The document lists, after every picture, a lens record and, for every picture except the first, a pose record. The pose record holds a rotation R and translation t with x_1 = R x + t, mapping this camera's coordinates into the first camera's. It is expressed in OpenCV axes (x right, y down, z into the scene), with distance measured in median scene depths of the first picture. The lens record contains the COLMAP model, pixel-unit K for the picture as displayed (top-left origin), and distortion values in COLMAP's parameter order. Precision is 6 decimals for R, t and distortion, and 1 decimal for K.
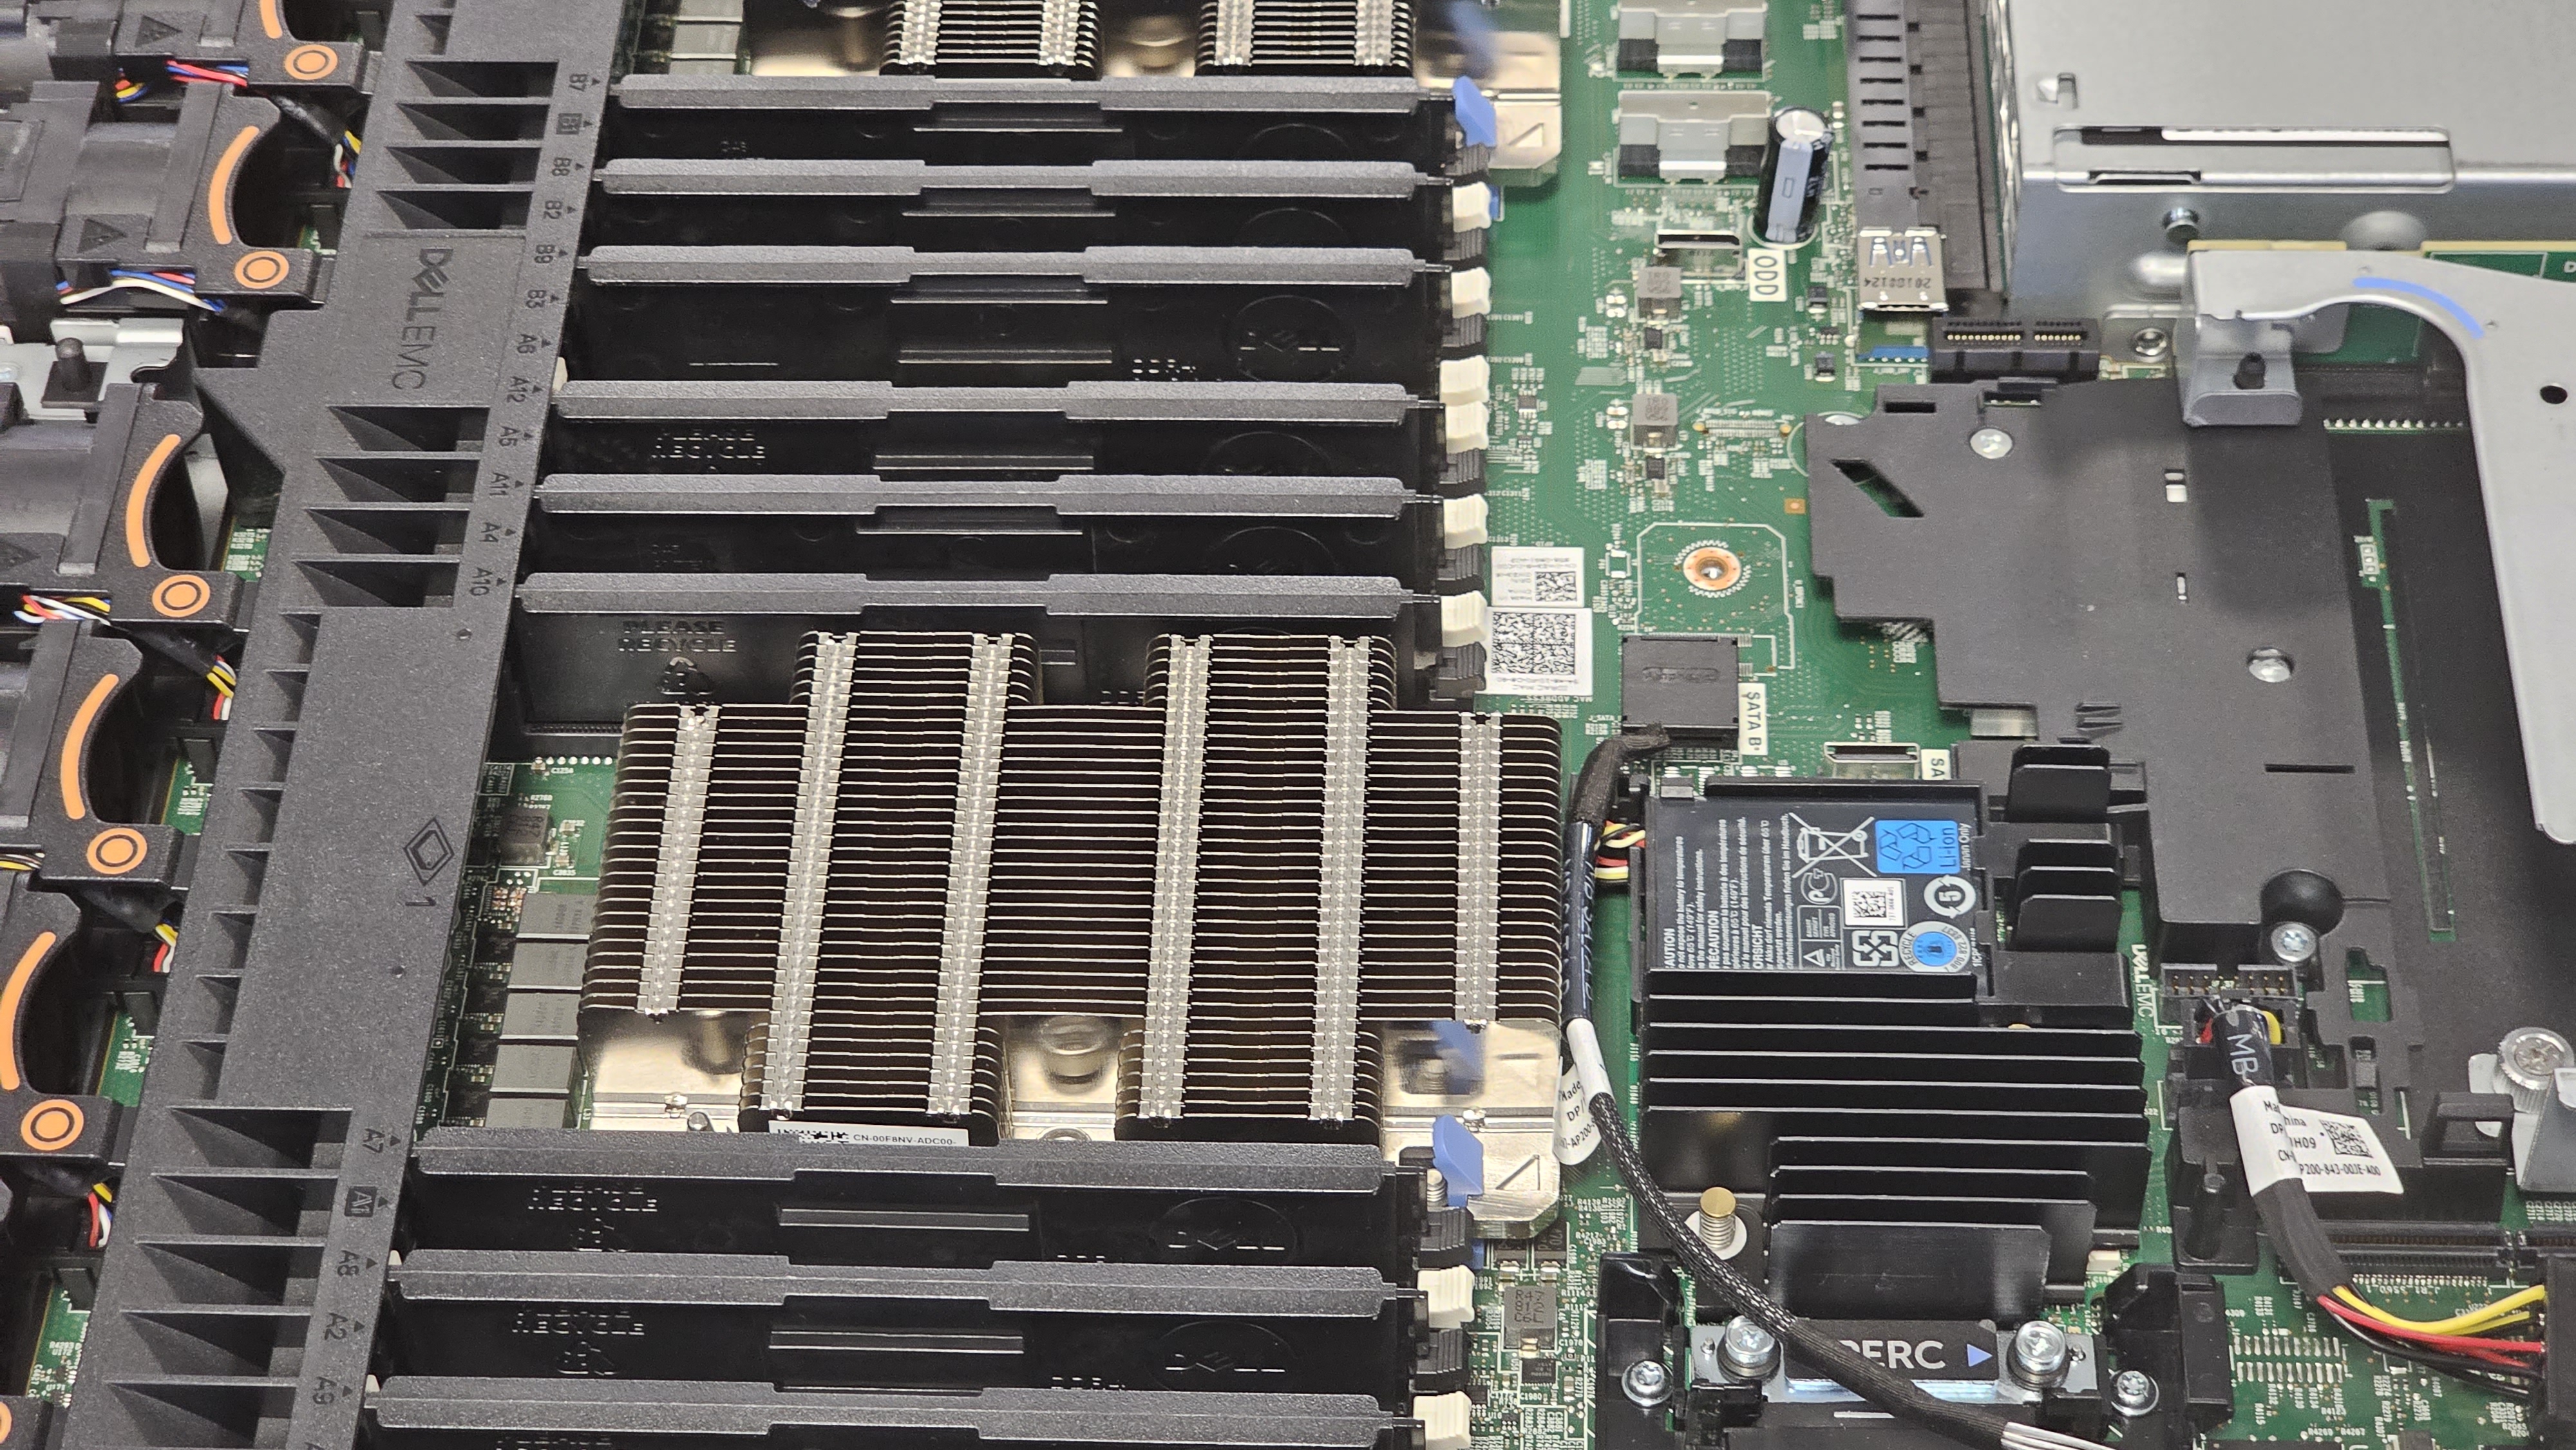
lens RADIAL K [[4988.7, 0, 1288.0], [0, 4988.7, 725.0], [0, 0, 1]] dist [-0.030625, 0.166343]
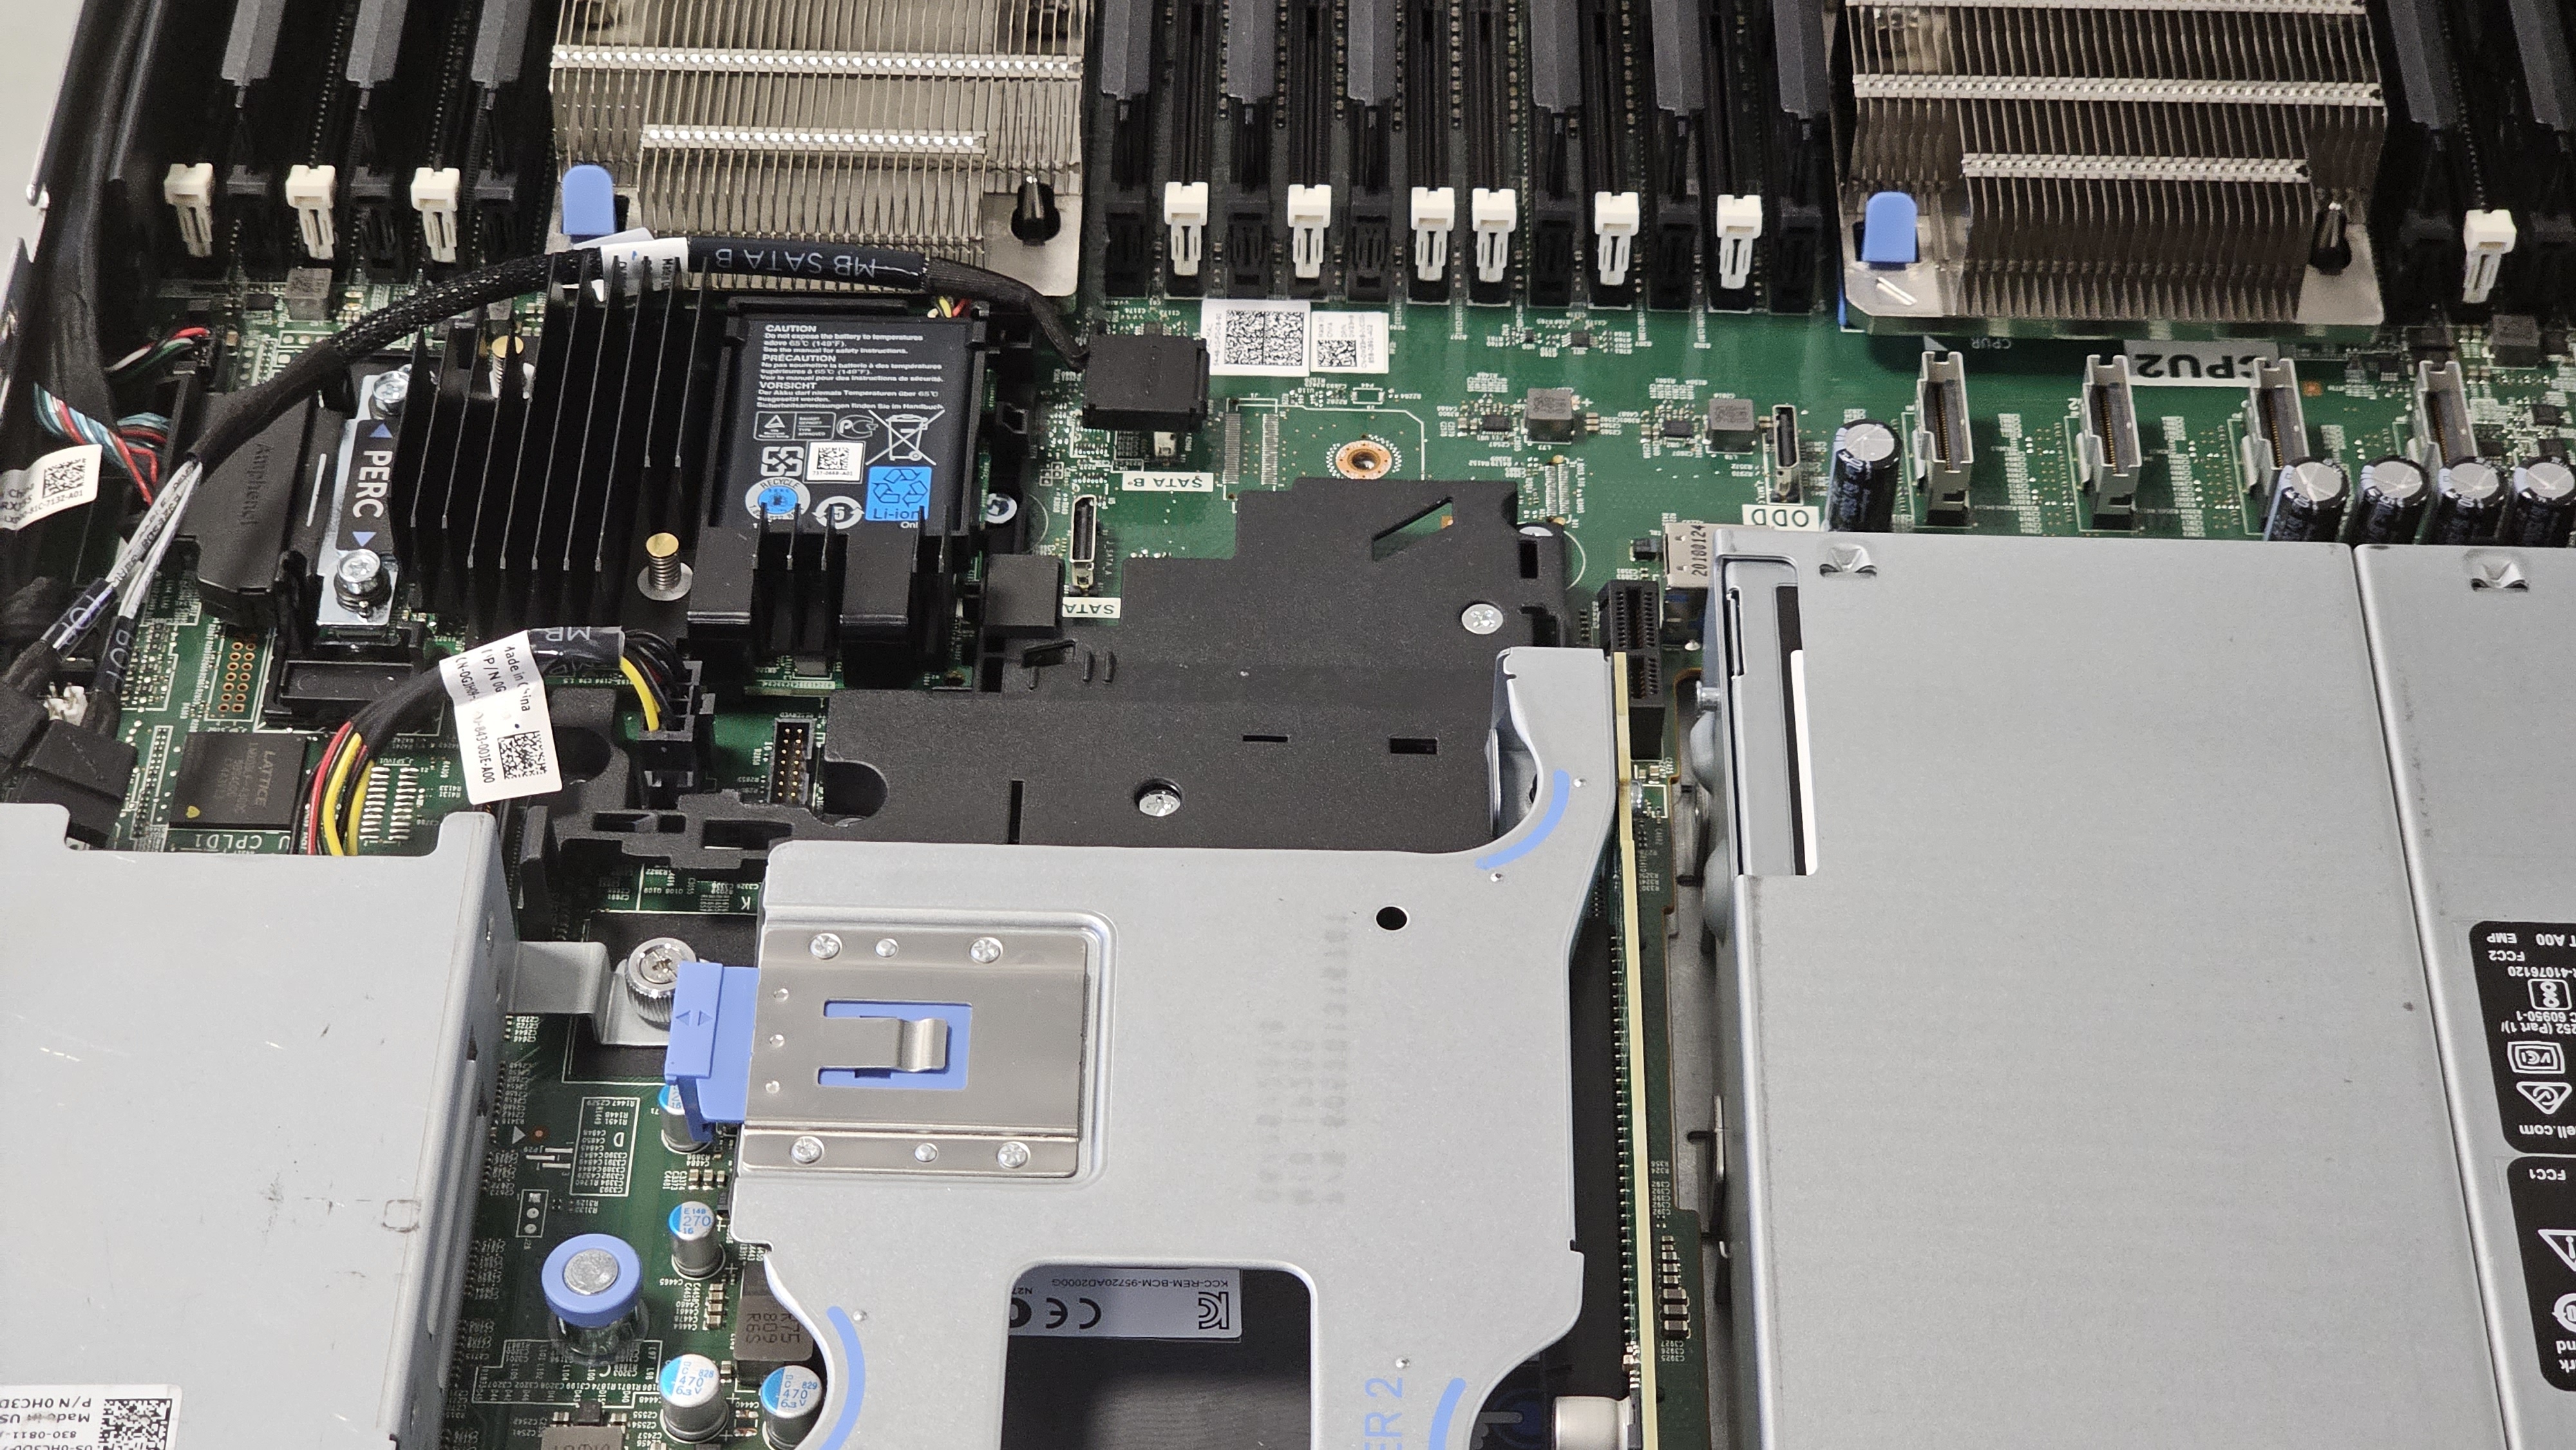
lens RADIAL K [[4988.7, 0, 1288.0], [0, 4988.7, 725.0], [0, 0, 1]] dist [-0.030625, 0.166343]
pose [[0.032890, 0.770246, -0.636898, 0.828992], [-0.766260, 0.428566, 0.478725, -0.518226], [0.641689, 0.472284, 0.604304, 0.418546]]
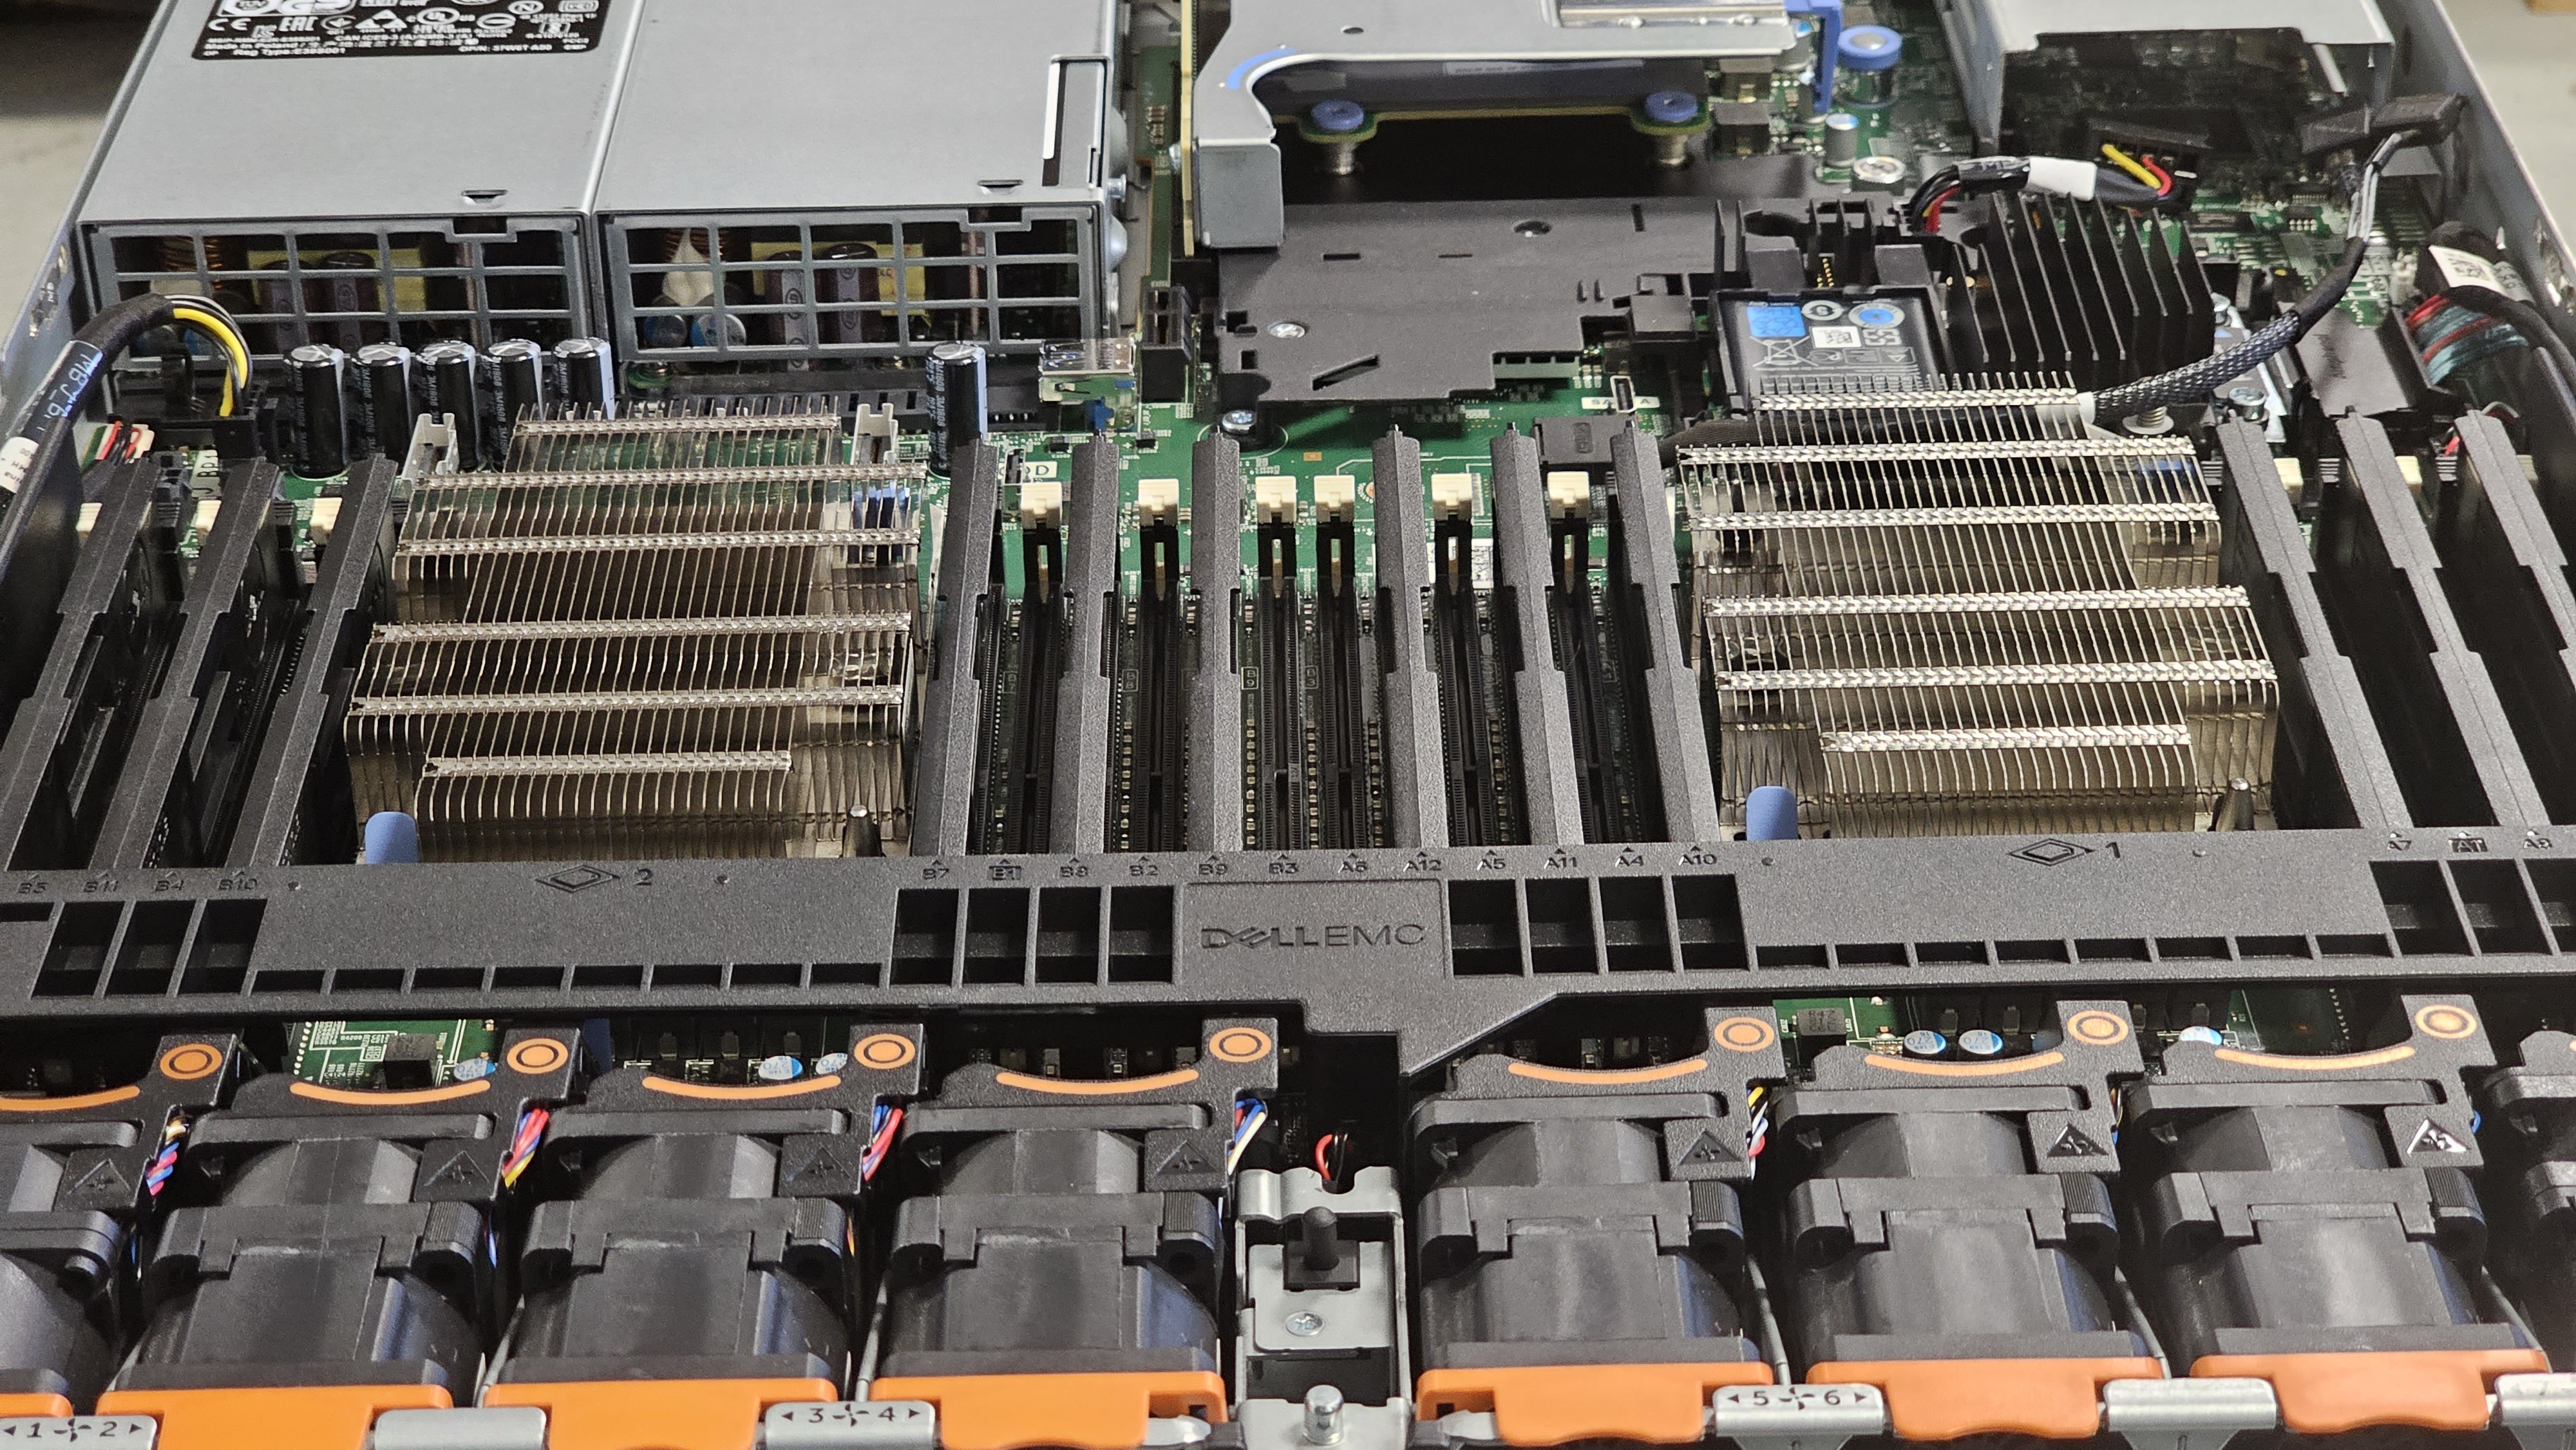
lens RADIAL K [[4988.7, 0, 1288.0], [0, 4988.7, 725.0], [0, 0, 1]] dist [-0.030625, 0.166343]
pose [[-0.060153, -0.478573, 0.875985, -1.010517], [0.758928, 0.548115, 0.351564, -0.452157], [-0.648390, 0.685958, 0.330232, 0.711460]]
